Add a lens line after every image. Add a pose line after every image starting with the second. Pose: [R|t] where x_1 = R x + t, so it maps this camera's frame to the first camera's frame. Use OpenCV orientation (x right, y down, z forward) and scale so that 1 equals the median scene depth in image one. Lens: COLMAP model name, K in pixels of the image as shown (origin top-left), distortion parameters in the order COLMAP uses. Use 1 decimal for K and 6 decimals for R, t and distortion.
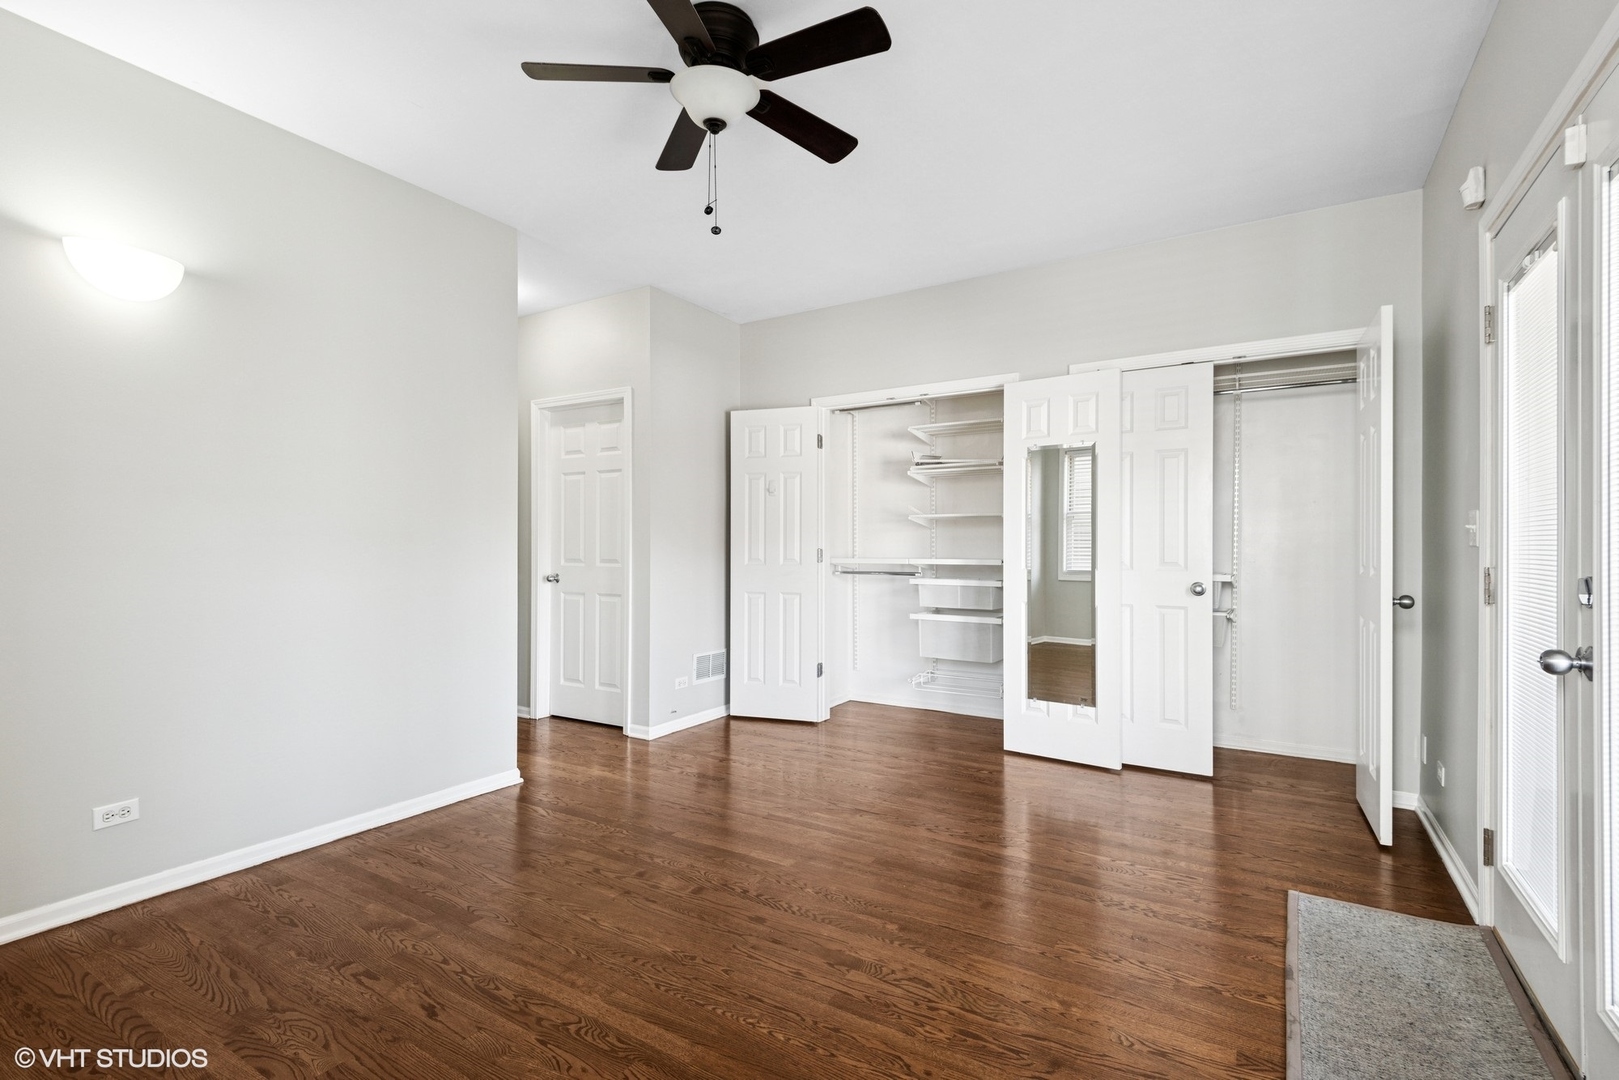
lens RADIAL K [[745.6, 0, 802.6], [0, 745.6, 538.8], [0, 0, 1]] dist [0.031582, -0.011904]
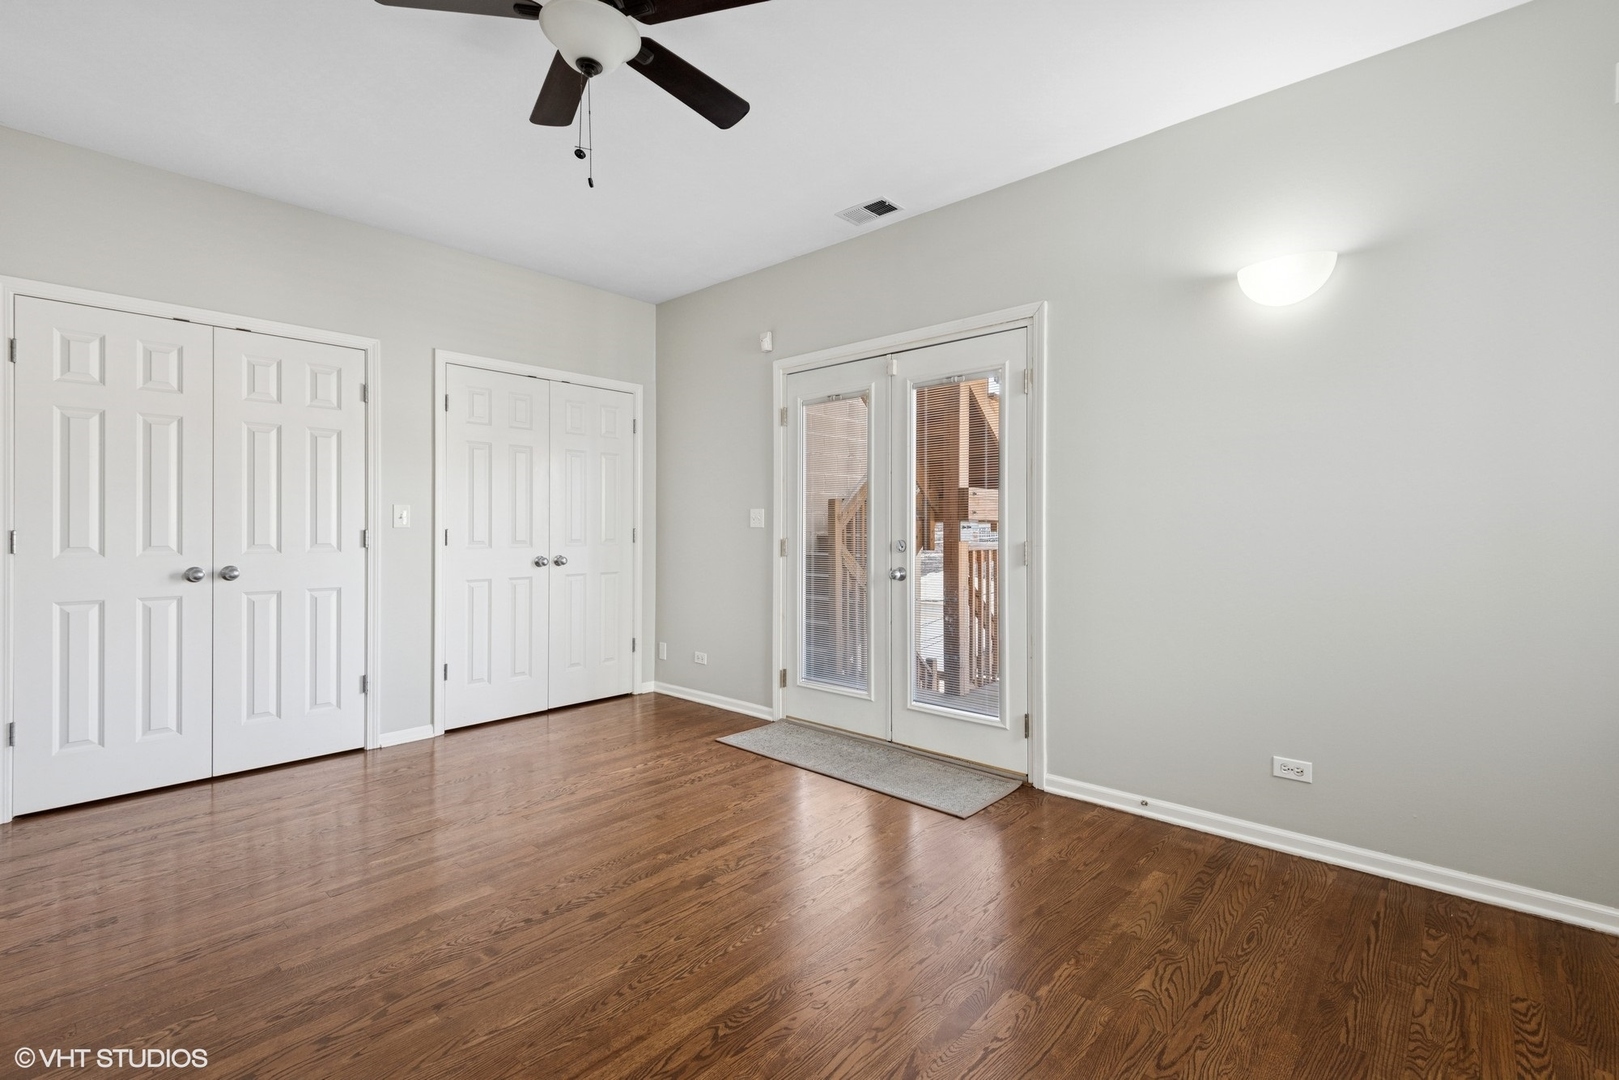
lens RADIAL K [[745.6, 0, 805.6], [0, 745.6, 525.5], [0, 0, 1]] dist [0.031582, -0.011904]
pose [[0.180983, 0.001774, 0.983485, -0.881129], [-0.008610, 0.999963, -0.000219, 0.011728], [-0.983448, -0.008428, 0.180992, 0.534351]]
